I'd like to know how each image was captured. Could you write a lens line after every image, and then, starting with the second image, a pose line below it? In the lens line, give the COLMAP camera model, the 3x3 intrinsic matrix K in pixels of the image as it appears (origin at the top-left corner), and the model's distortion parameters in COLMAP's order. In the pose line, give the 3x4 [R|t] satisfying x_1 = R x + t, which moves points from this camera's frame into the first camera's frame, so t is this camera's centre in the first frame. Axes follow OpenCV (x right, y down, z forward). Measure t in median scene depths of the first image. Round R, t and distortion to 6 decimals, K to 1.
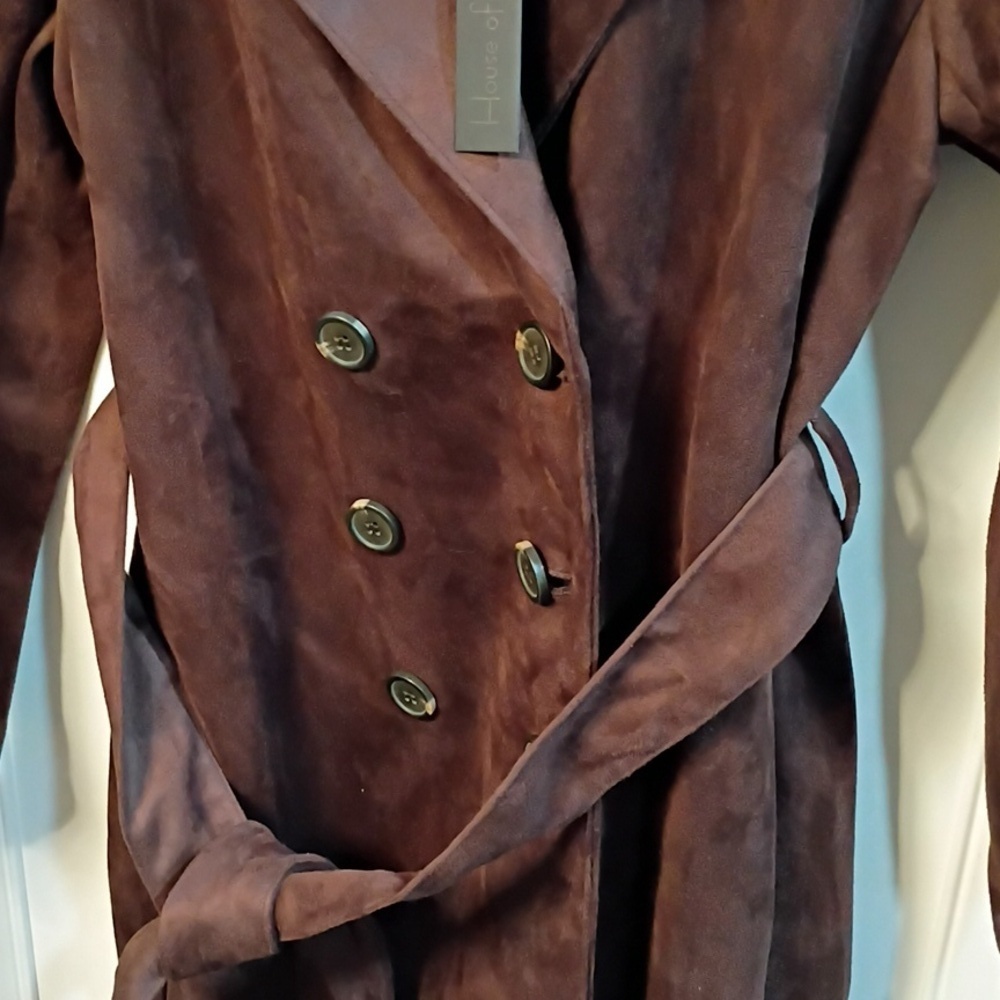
lens RADIAL K [[1762.6, 0, 500.0], [0, 1762.6, 500.0], [0, 0, 1]] dist [0.048576, -0.183557]
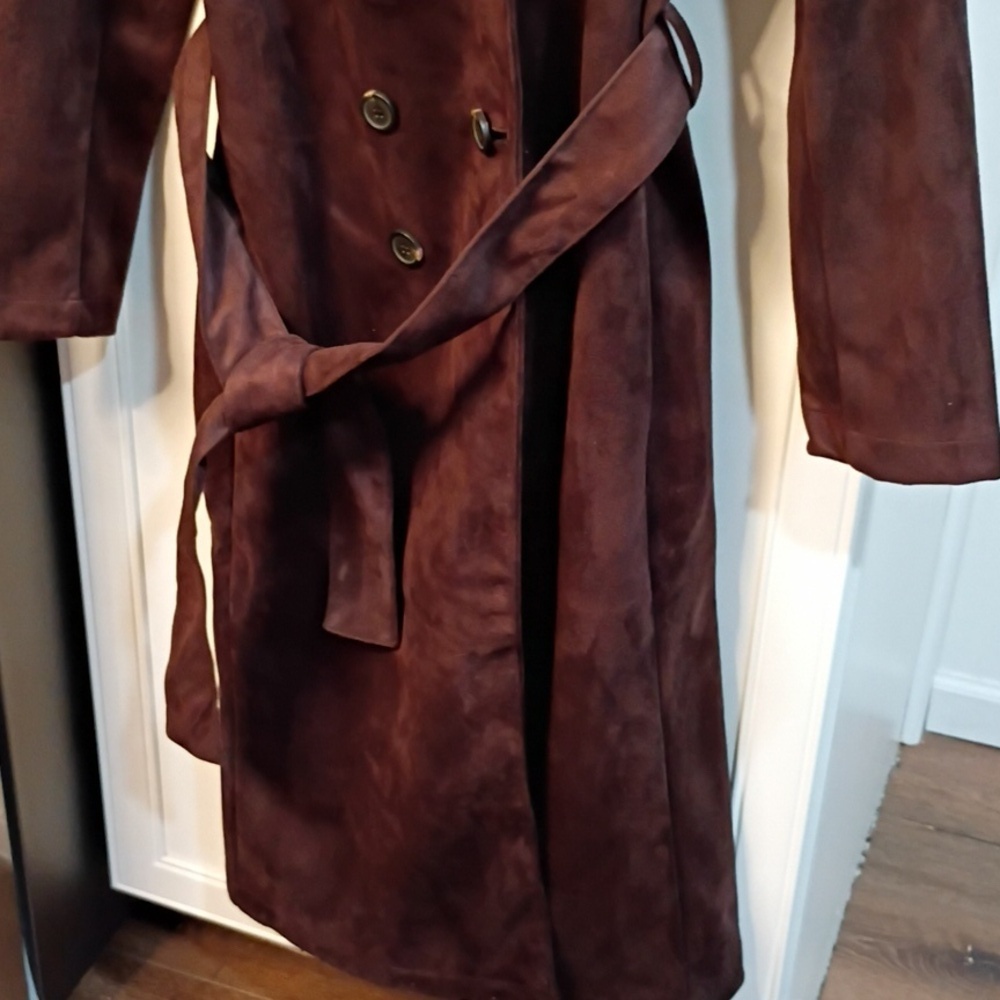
lens RADIAL K [[1762.6, 0, 500.0], [0, 1762.6, 500.0], [0, 0, 1]] dist [0.048576, -0.183557]
pose [[0.997428, 0.036434, -0.061726, 0.129822], [-0.034201, 0.998735, 0.036863, 0.280784], [0.062991, -0.034657, 0.997412, -0.447740]]
